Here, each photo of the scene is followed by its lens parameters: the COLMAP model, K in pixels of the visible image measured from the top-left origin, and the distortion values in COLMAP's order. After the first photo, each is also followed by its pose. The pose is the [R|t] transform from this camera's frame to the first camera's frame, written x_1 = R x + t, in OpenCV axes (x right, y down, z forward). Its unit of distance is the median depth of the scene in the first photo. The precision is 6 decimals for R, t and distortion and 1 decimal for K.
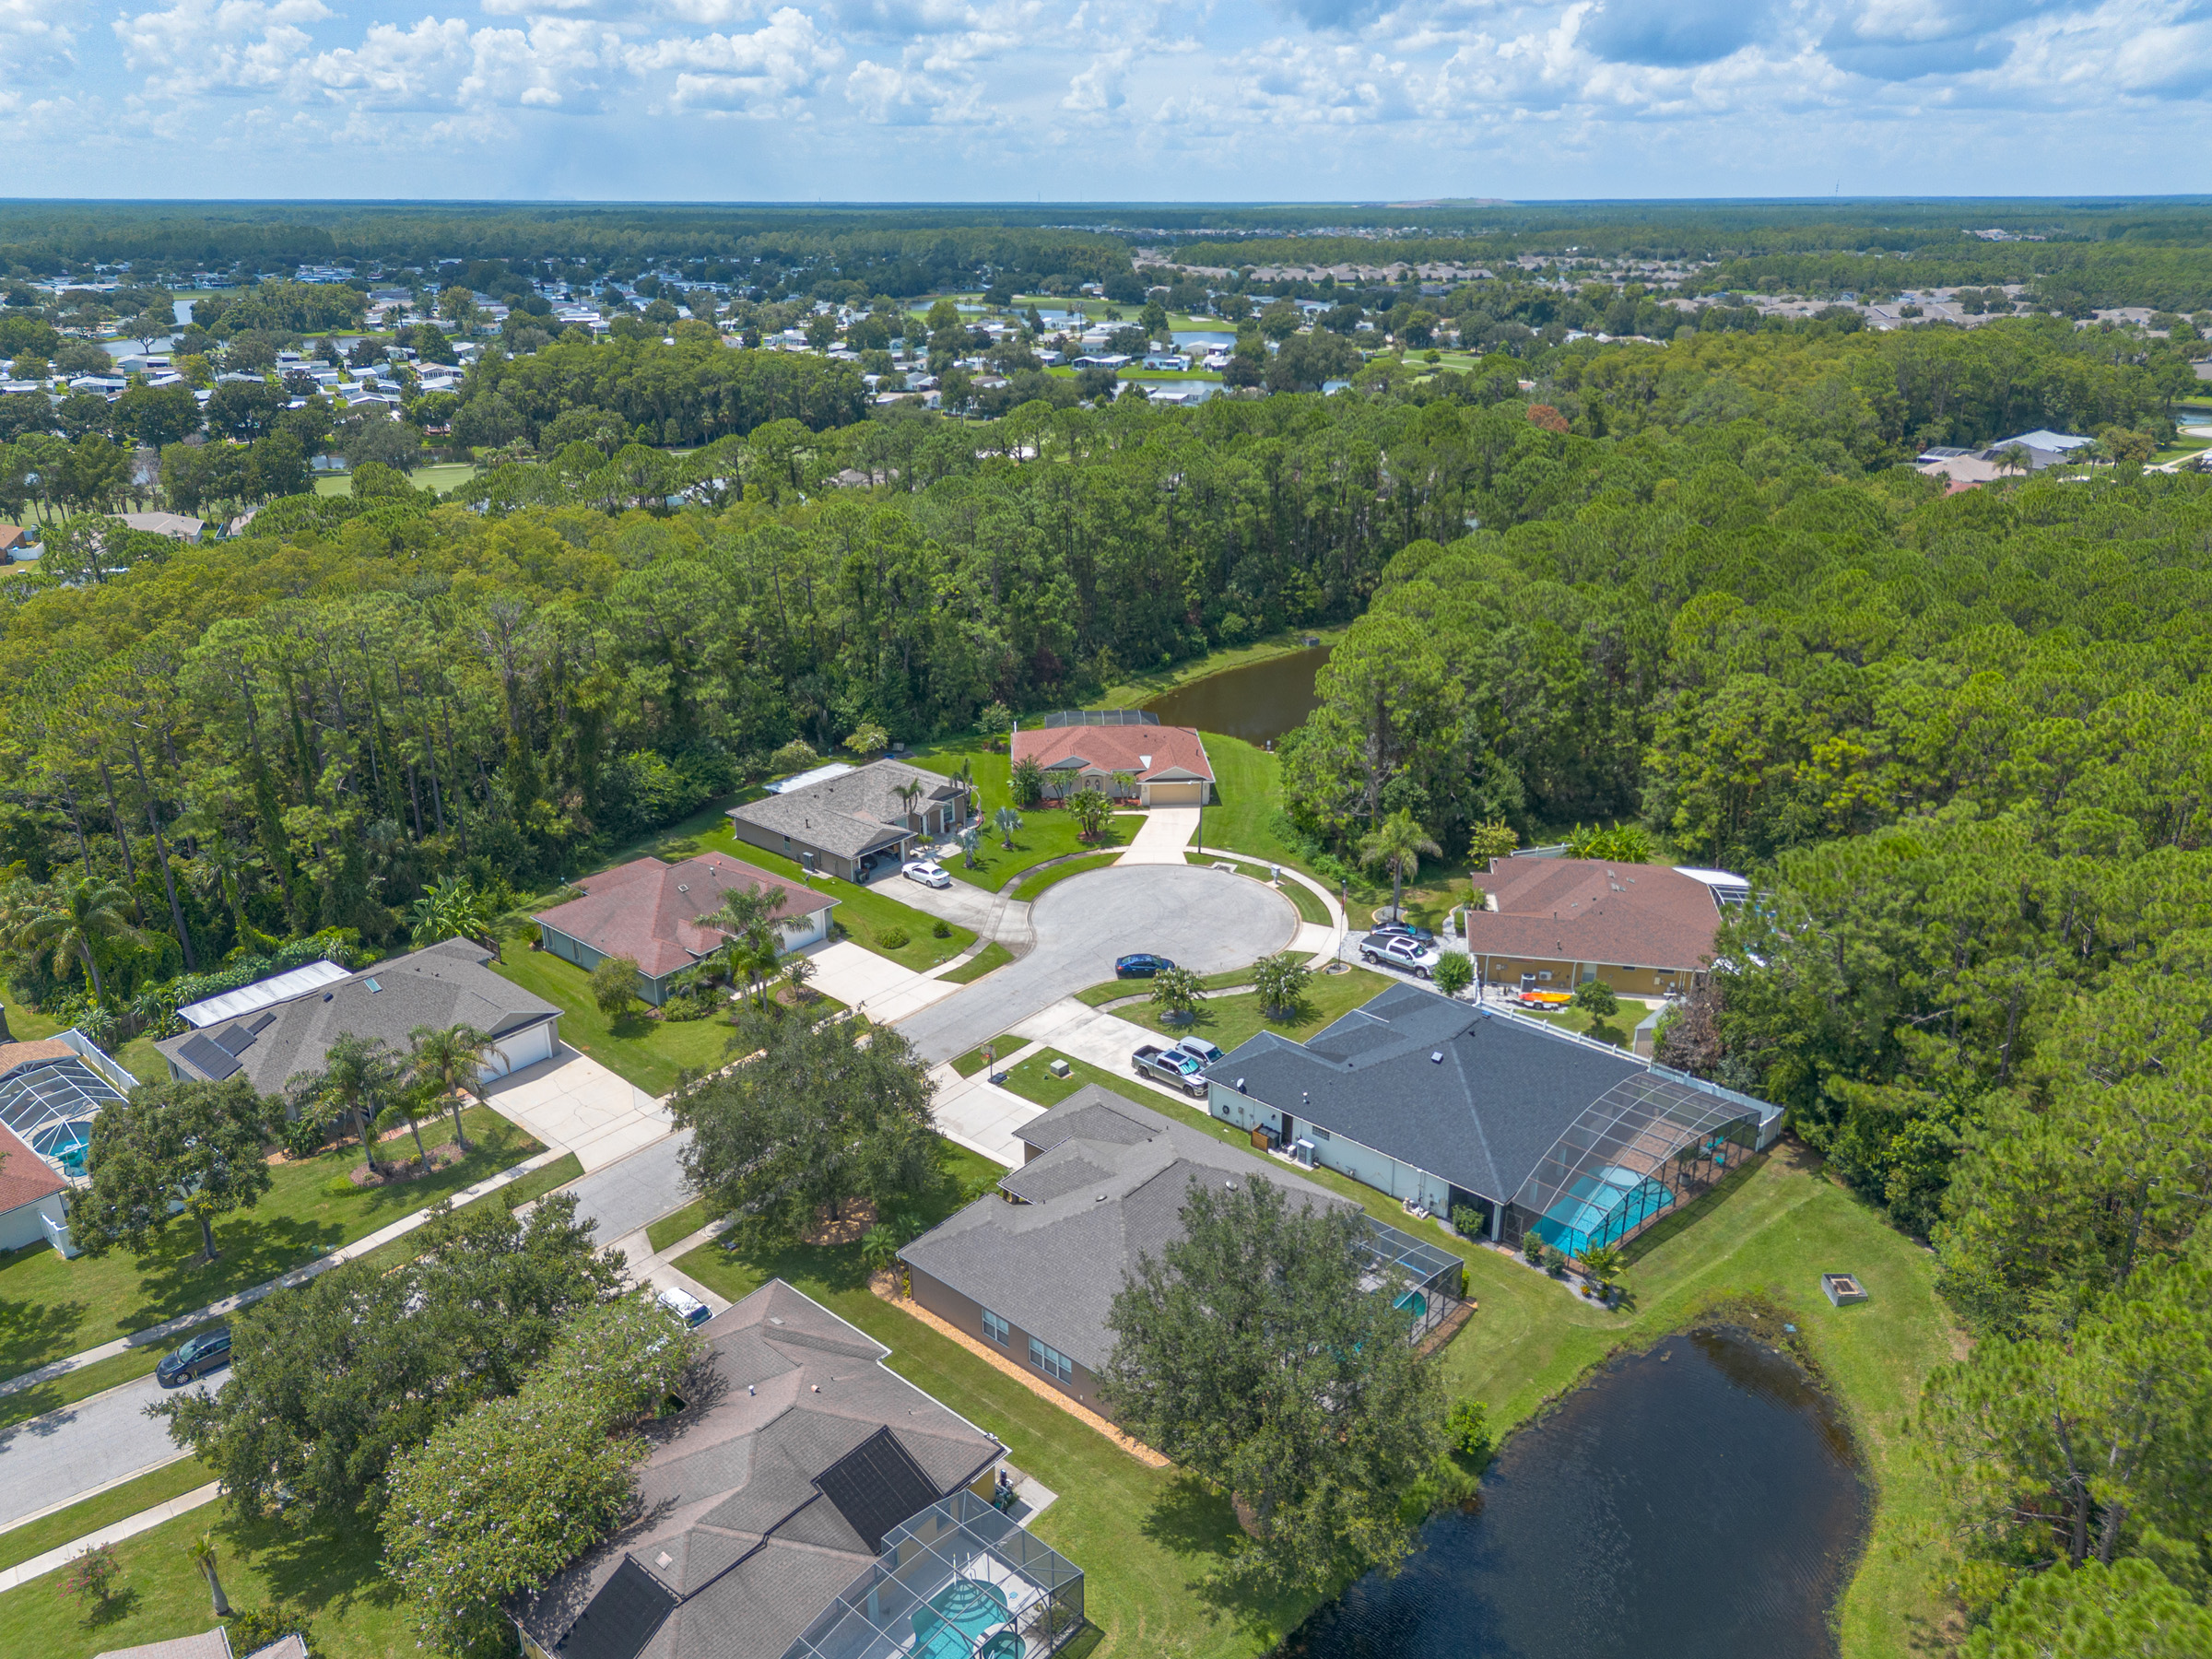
lens RADIAL K [[1559.9, 0, 1100.0], [0, 1559.9, 835.4], [0, 0, 1]] dist [0.144395, -0.299975]
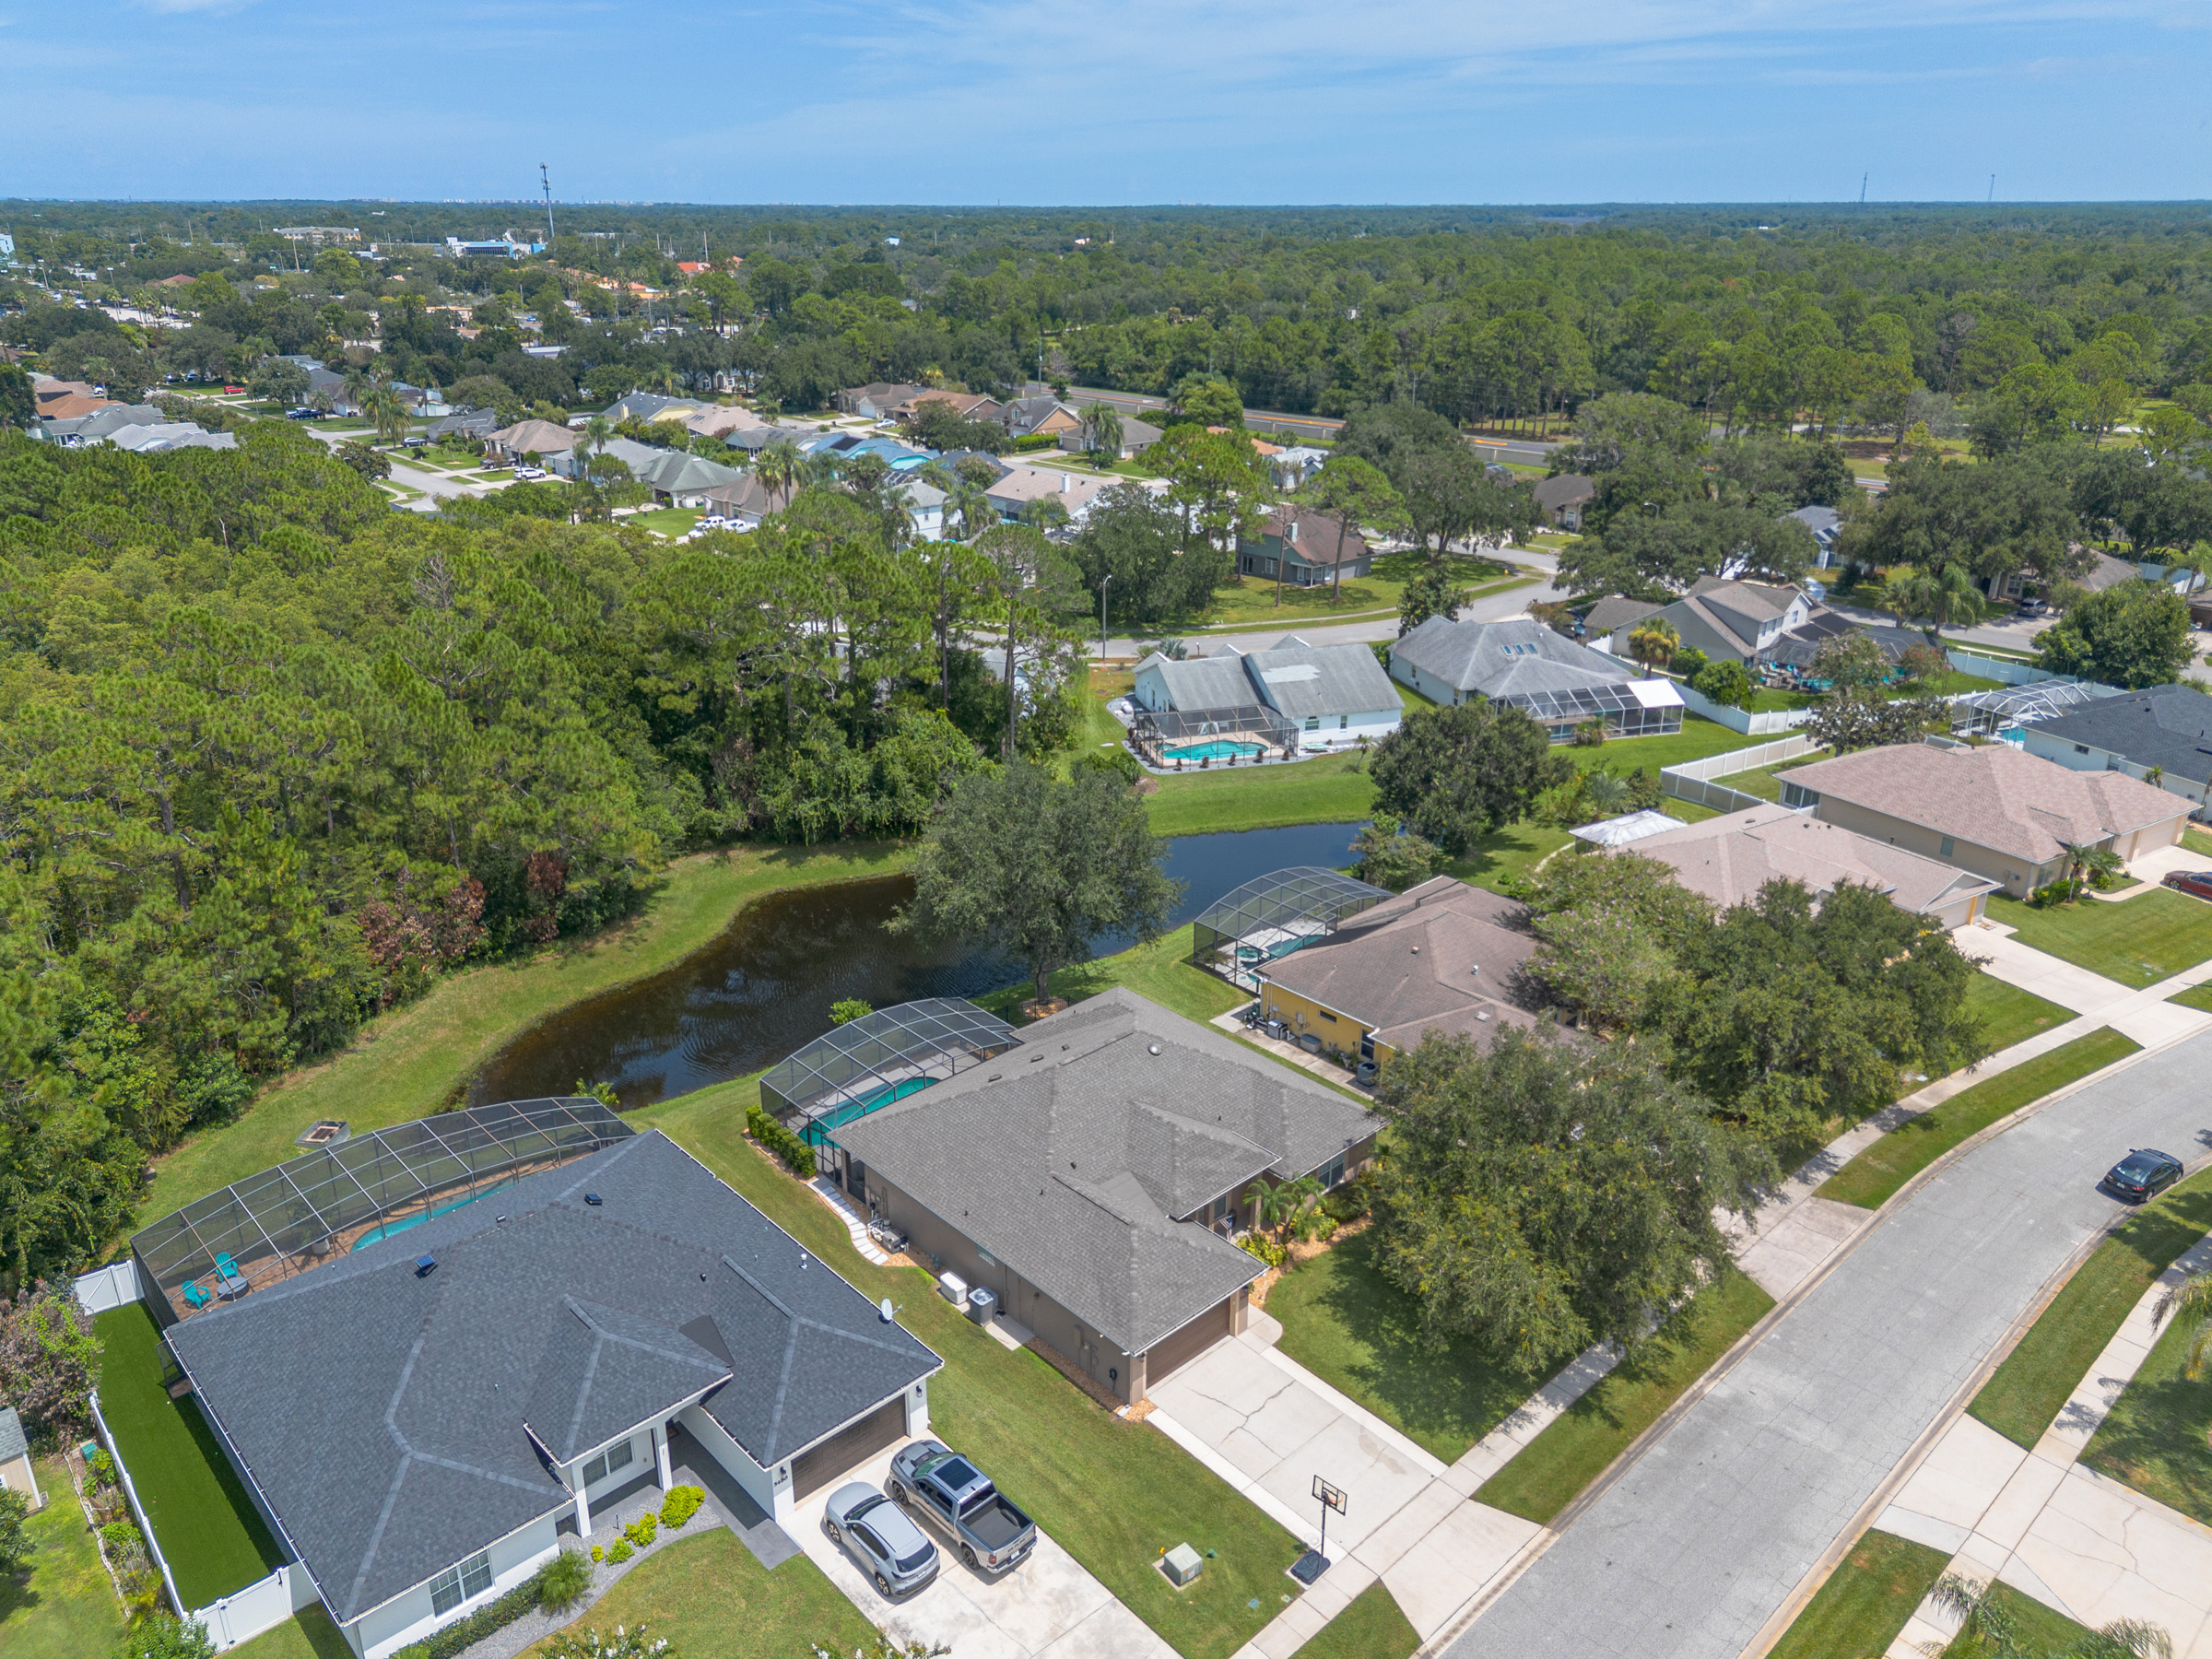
lens RADIAL K [[1570.0, 0, 1105.9], [0, 1570.0, 821.7], [0, 0, 1]] dist [0.090166, -0.099238]
pose [[-0.994260, -0.037384, 0.100243, -0.034205], [0.041370, 0.729745, 0.682467, -0.282103], [-0.098665, 0.682697, -0.724010, 0.953258]]
